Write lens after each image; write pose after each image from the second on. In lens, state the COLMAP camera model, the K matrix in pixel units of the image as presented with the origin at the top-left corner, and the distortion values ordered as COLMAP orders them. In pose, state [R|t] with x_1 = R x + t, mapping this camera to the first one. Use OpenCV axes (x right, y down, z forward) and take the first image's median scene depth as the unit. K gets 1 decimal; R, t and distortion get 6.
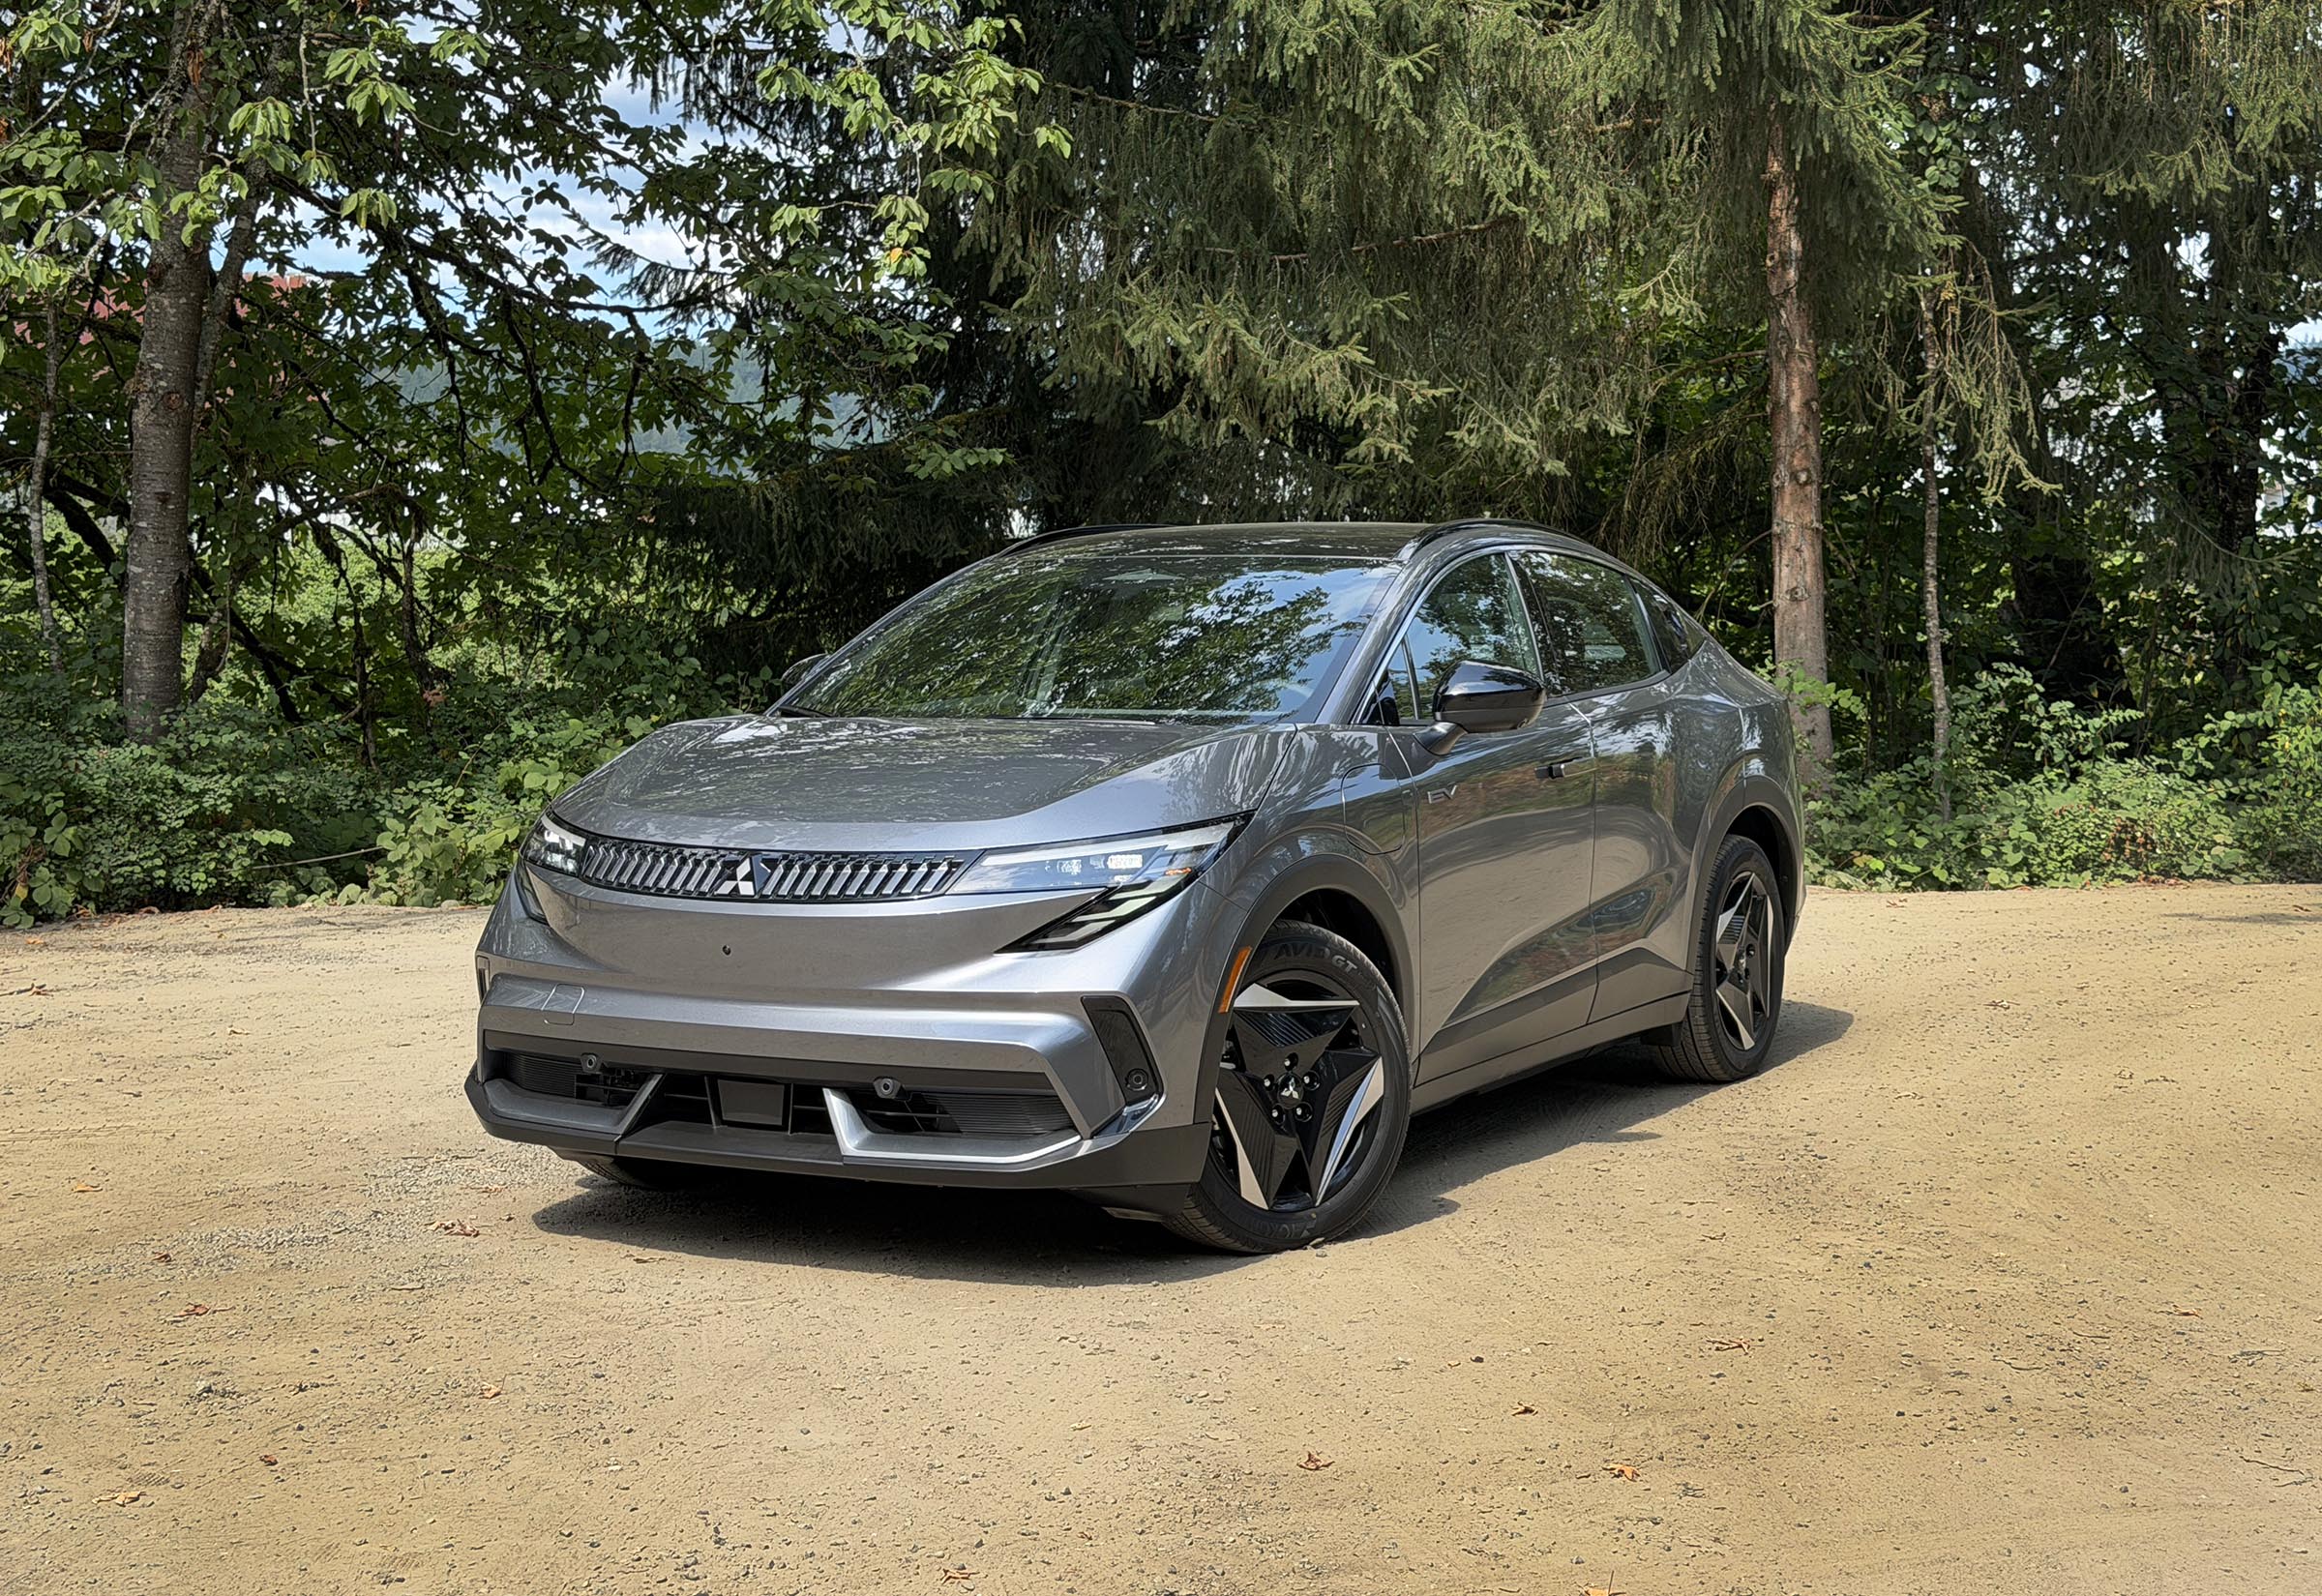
lens RADIAL K [[3239.5, 0, 1161.0], [0, 3239.5, 798.0], [0, 0, 1]] dist [0.191781, -0.010517]
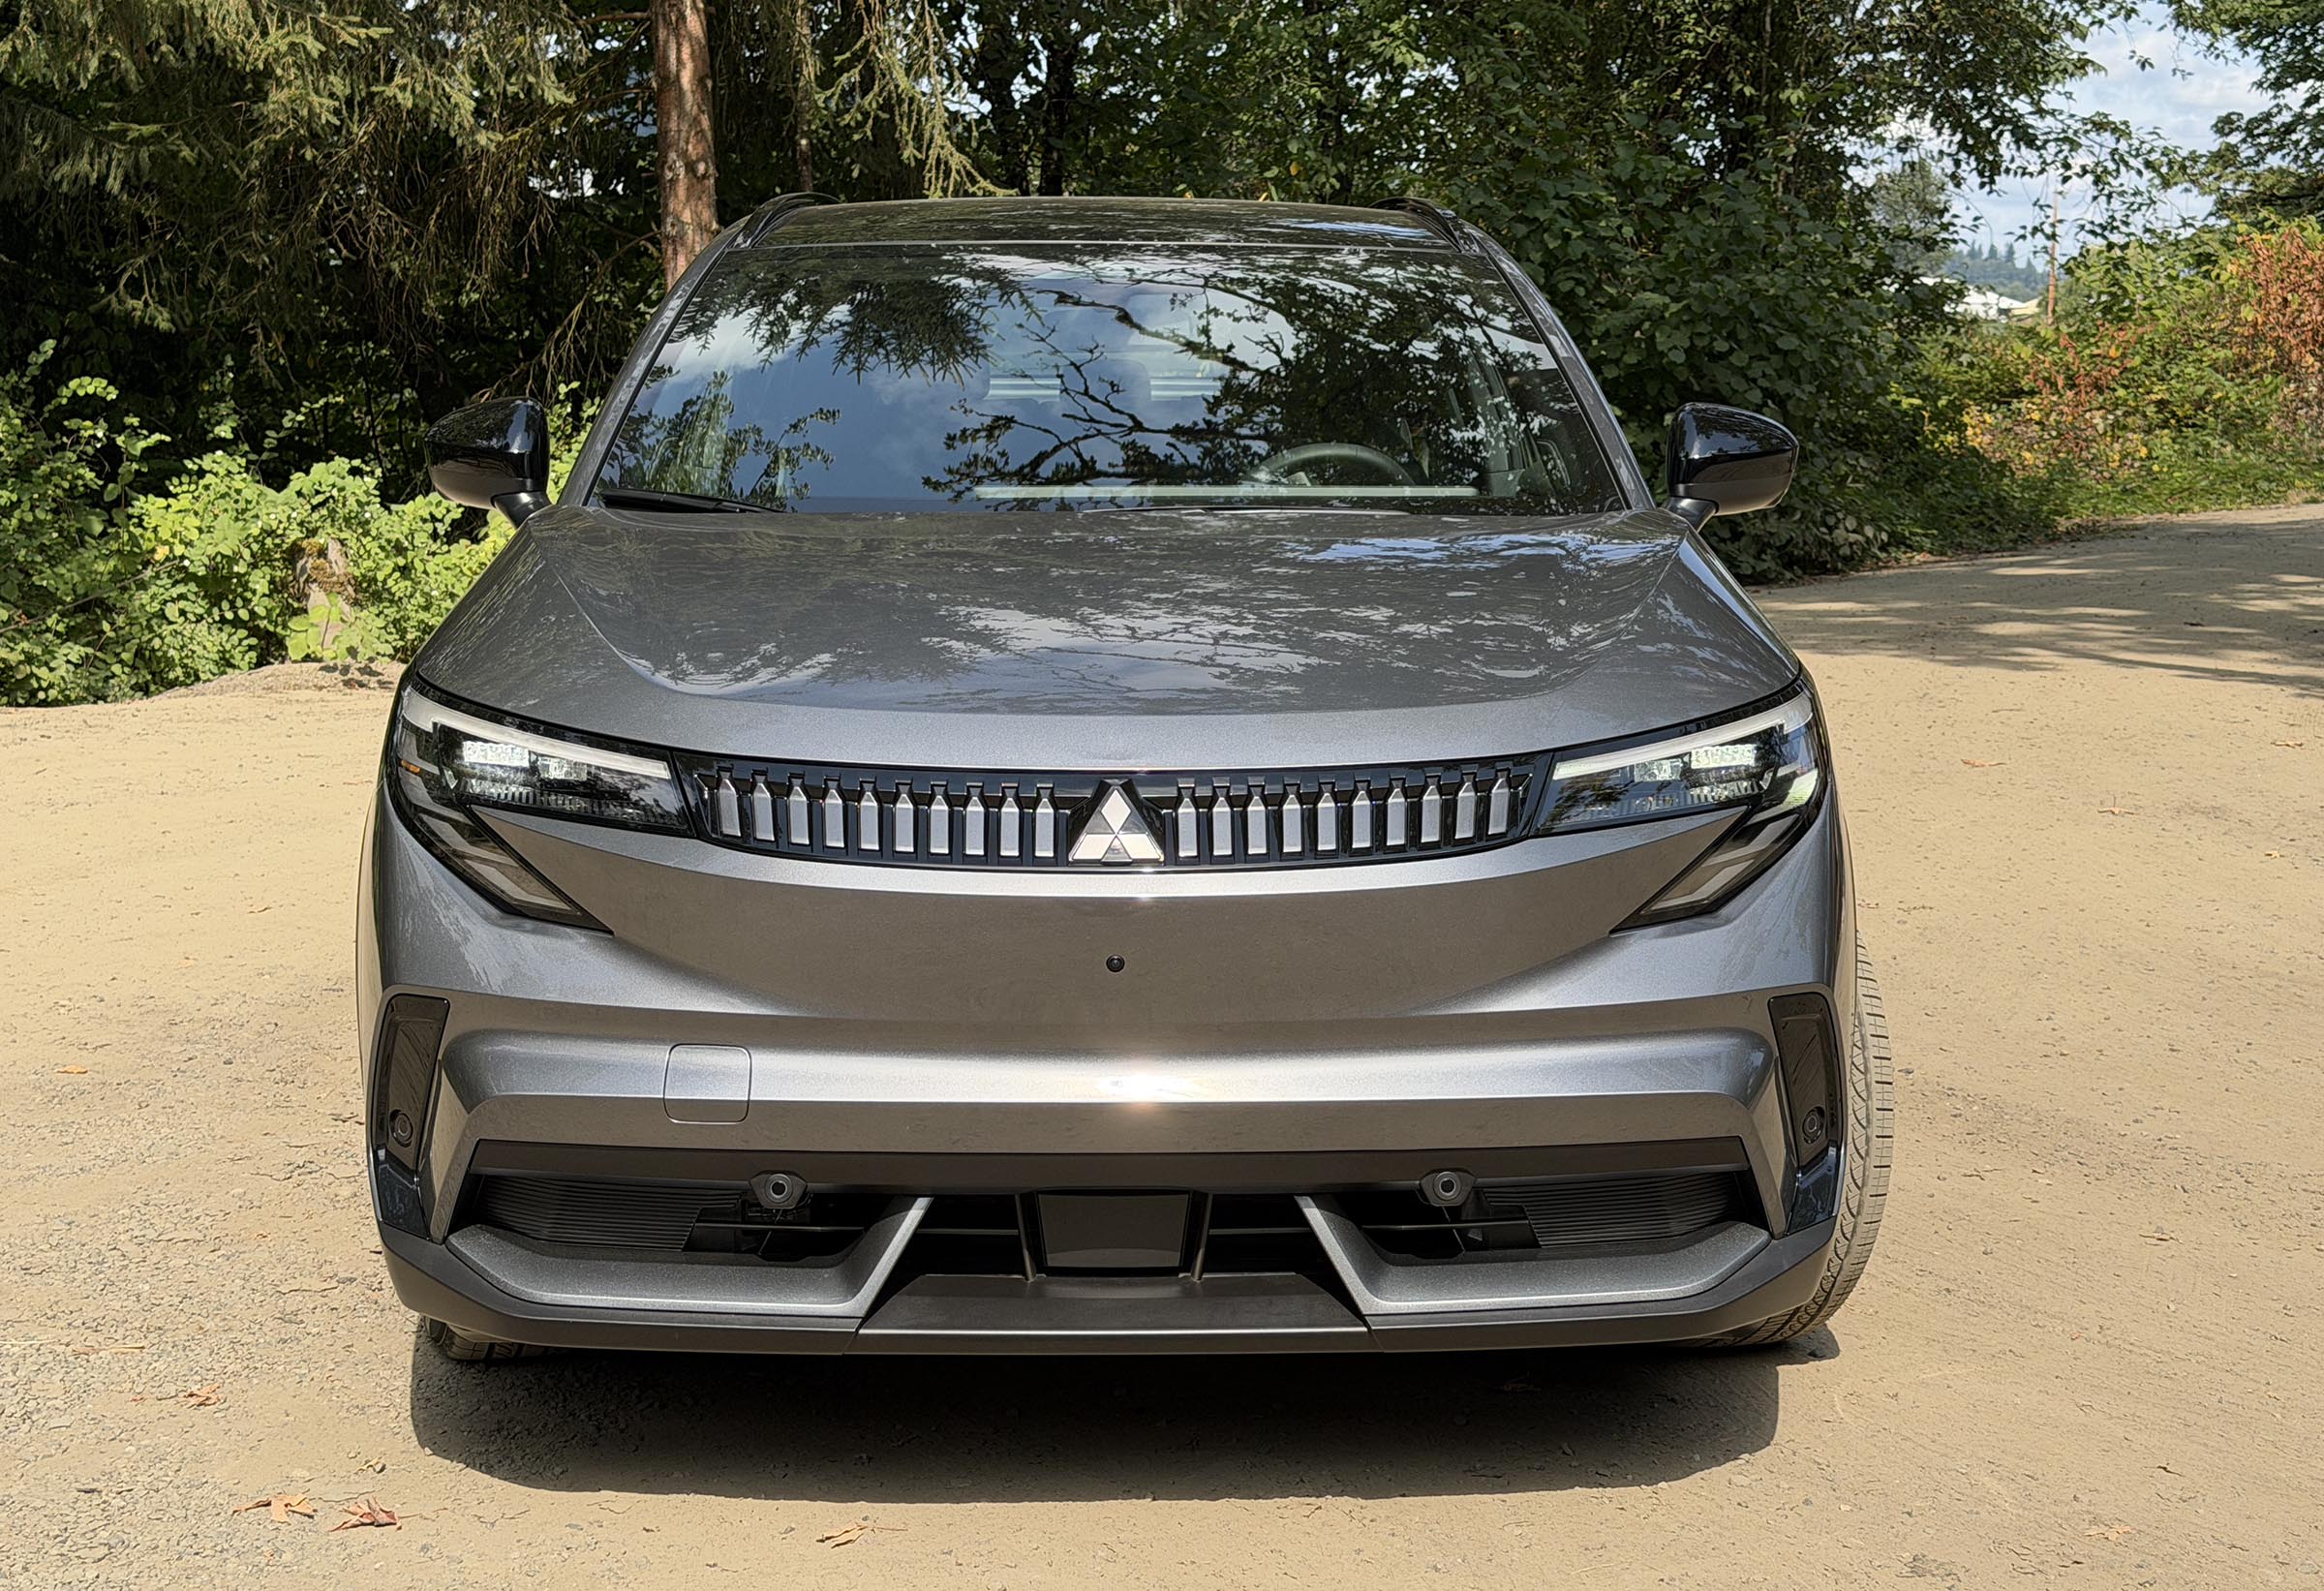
lens RADIAL K [[3242.7, 0, 1162.0], [0, 3242.7, 795.5], [0, 0, 1]] dist [0.191781, -0.010517]
pose [[0.857670, -0.067301, 0.509777, -0.329783], [0.023621, 0.995508, 0.091685, -0.024857], [-0.513657, -0.066594, 0.855407, 0.441754]]
